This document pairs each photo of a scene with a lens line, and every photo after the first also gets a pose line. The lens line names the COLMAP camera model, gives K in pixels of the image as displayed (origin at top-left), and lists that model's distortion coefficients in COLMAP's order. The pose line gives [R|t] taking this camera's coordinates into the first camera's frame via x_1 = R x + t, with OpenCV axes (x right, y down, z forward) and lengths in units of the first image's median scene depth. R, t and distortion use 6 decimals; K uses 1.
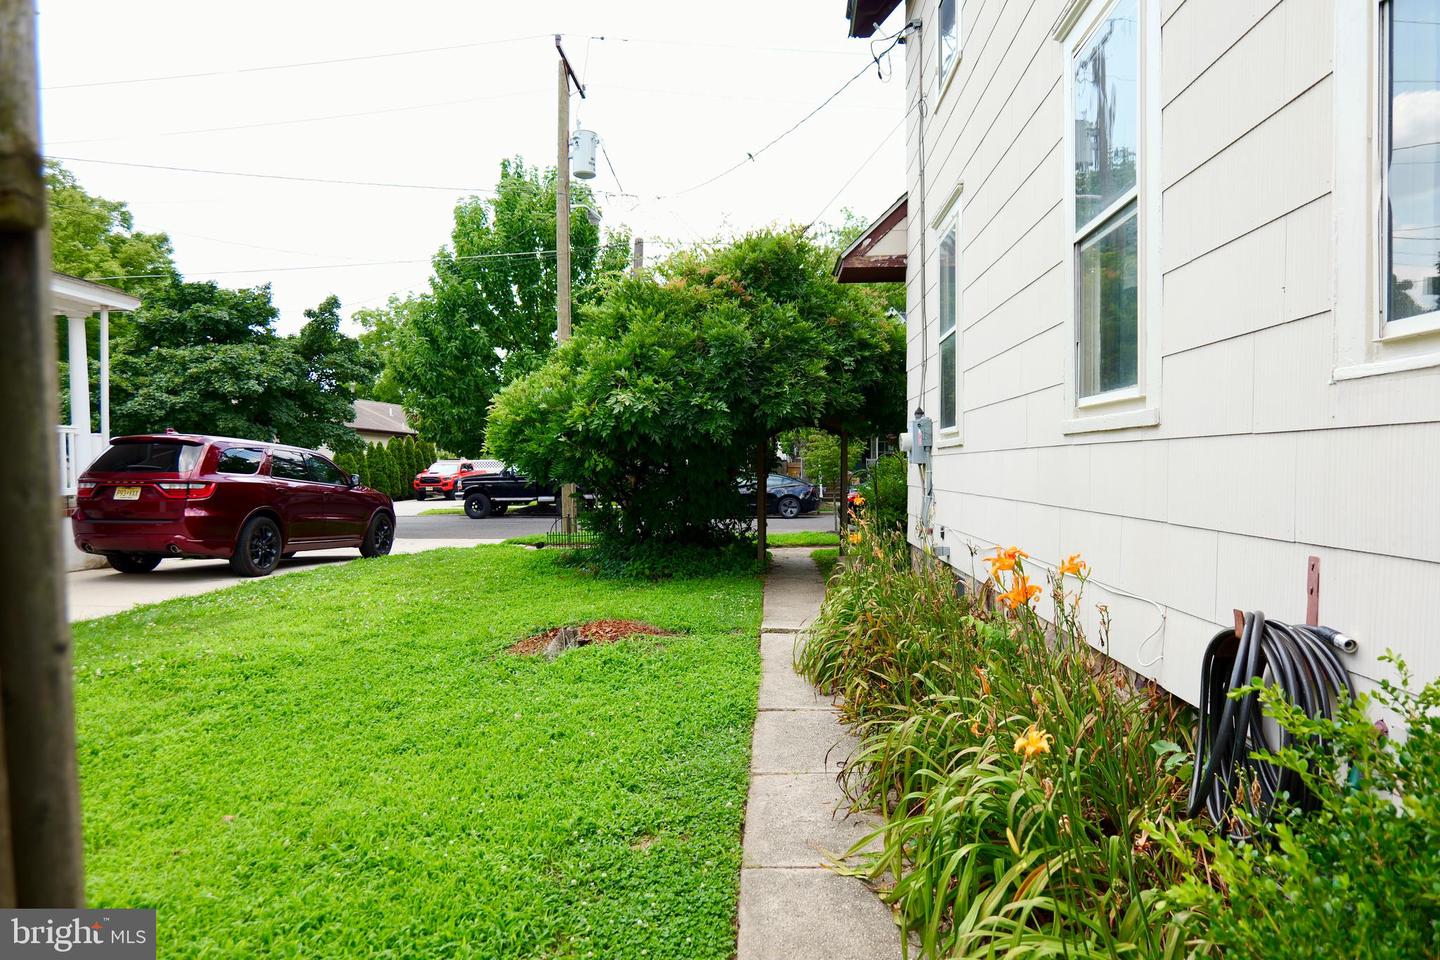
lens RADIAL K [[840.8, 0, 726.3], [0, 840.8, 483.7], [0, 0, 1]] dist [-0.005357, 0.000678]
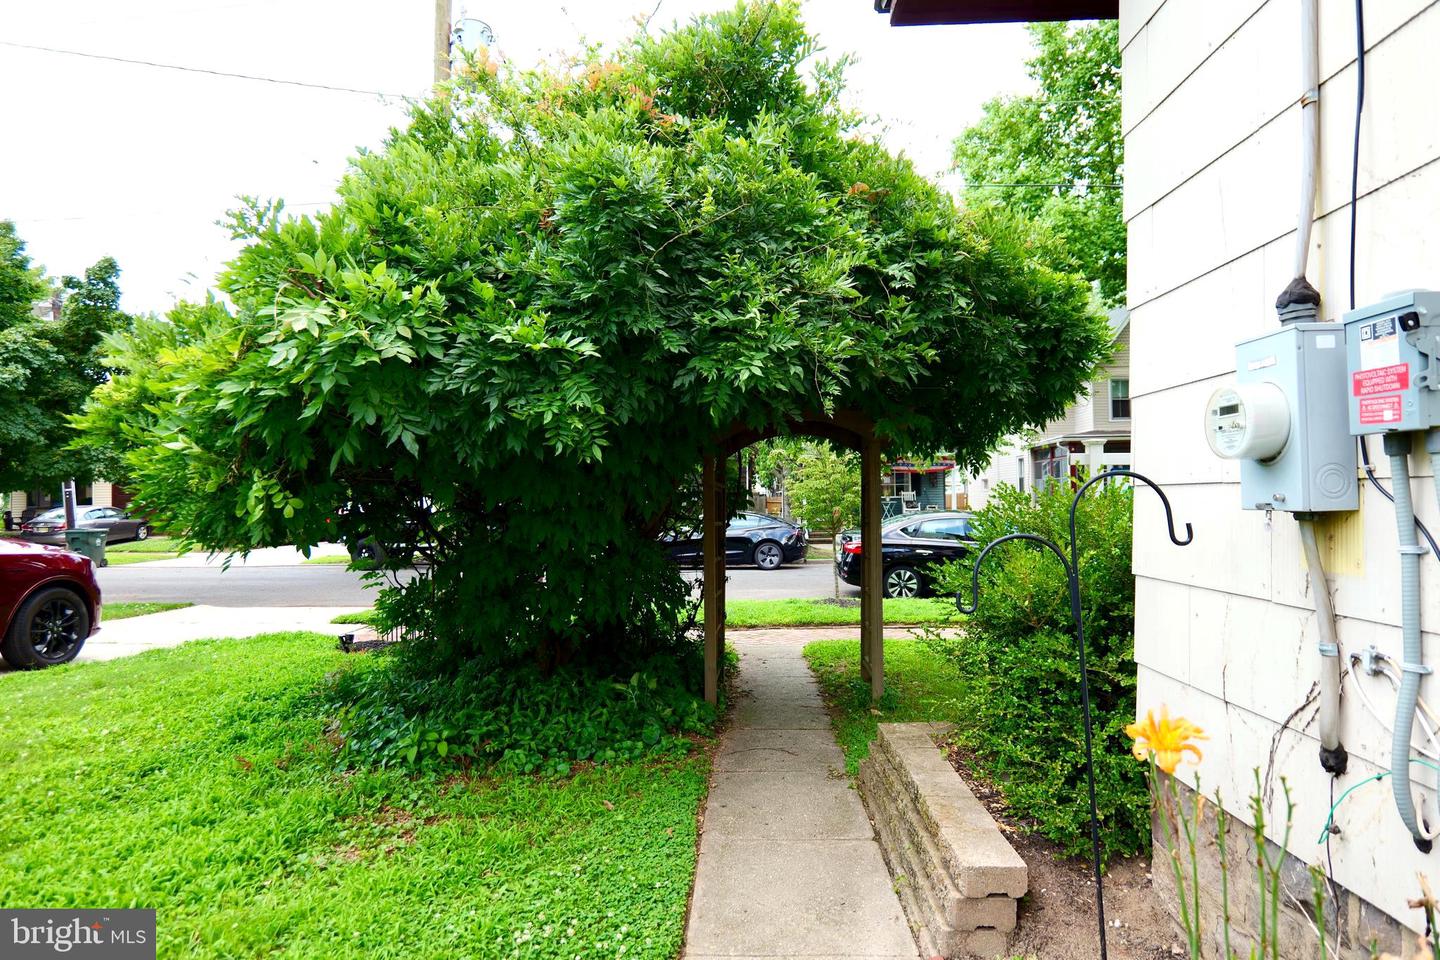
lens RADIAL K [[840.8, 0, 726.3], [0, 840.8, 483.7], [0, 0, 1]] dist [-0.005357, 0.000678]
pose [[0.999713, 0.000121, 0.023971, 0.042496], [0.000867, 0.999150, -0.041206, -0.015905], [-0.023956, 0.041215, 0.998863, 0.540071]]
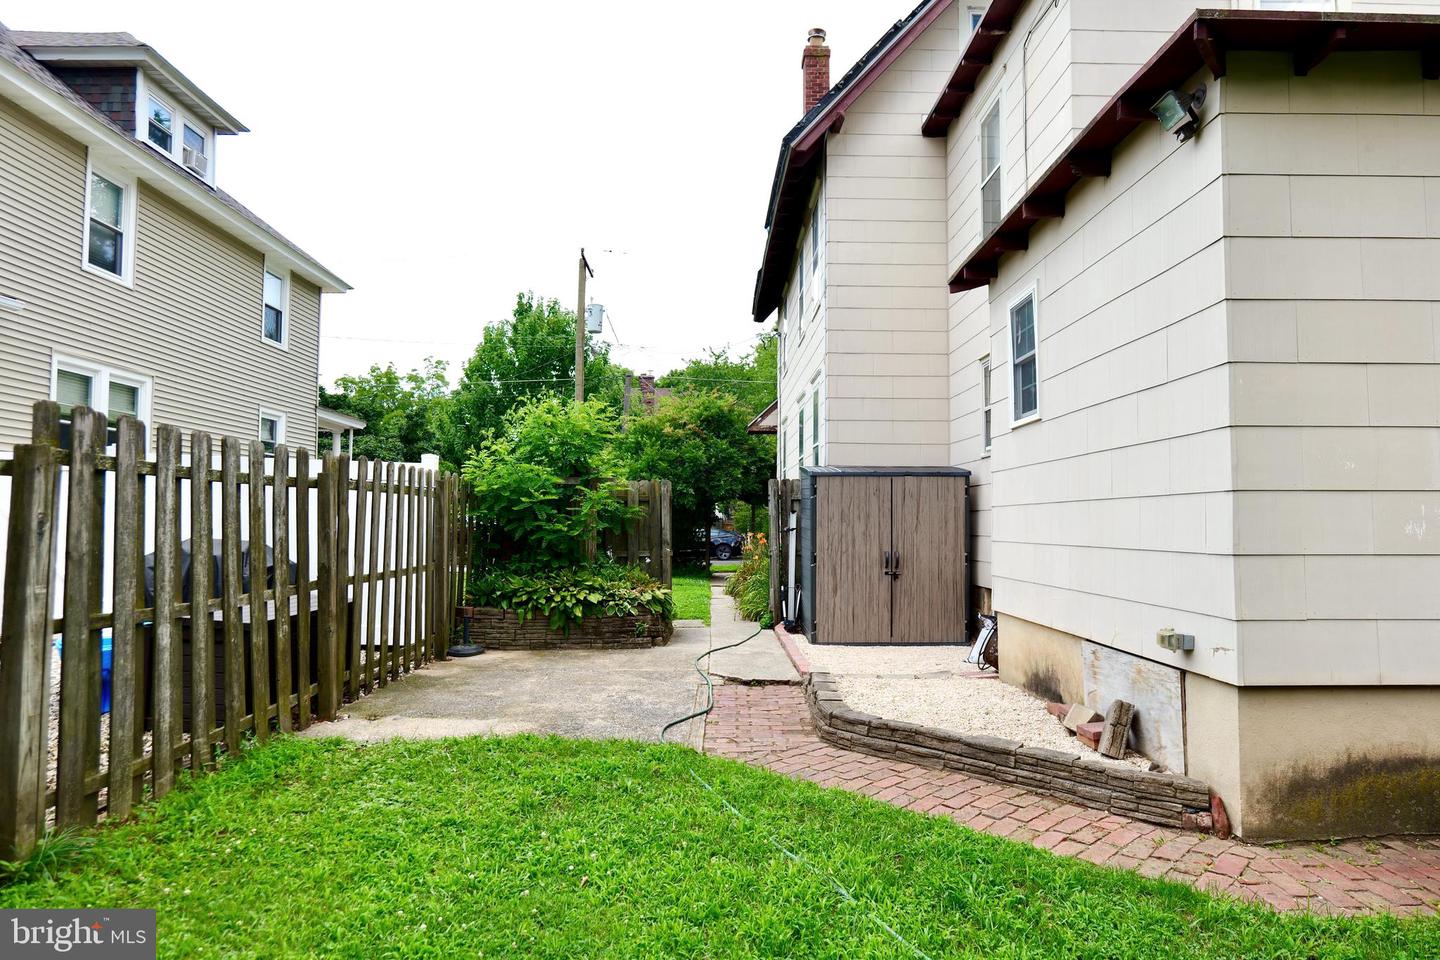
lens RADIAL K [[840.8, 0, 726.3], [0, 840.8, 483.7], [0, 0, 1]] dist [-0.005357, 0.000678]
pose [[0.997010, 0.019459, 0.074776, -0.063882], [-0.014262, 0.997485, -0.069425, 0.028194], [-0.075939, 0.068151, 0.994781, -0.927375]]
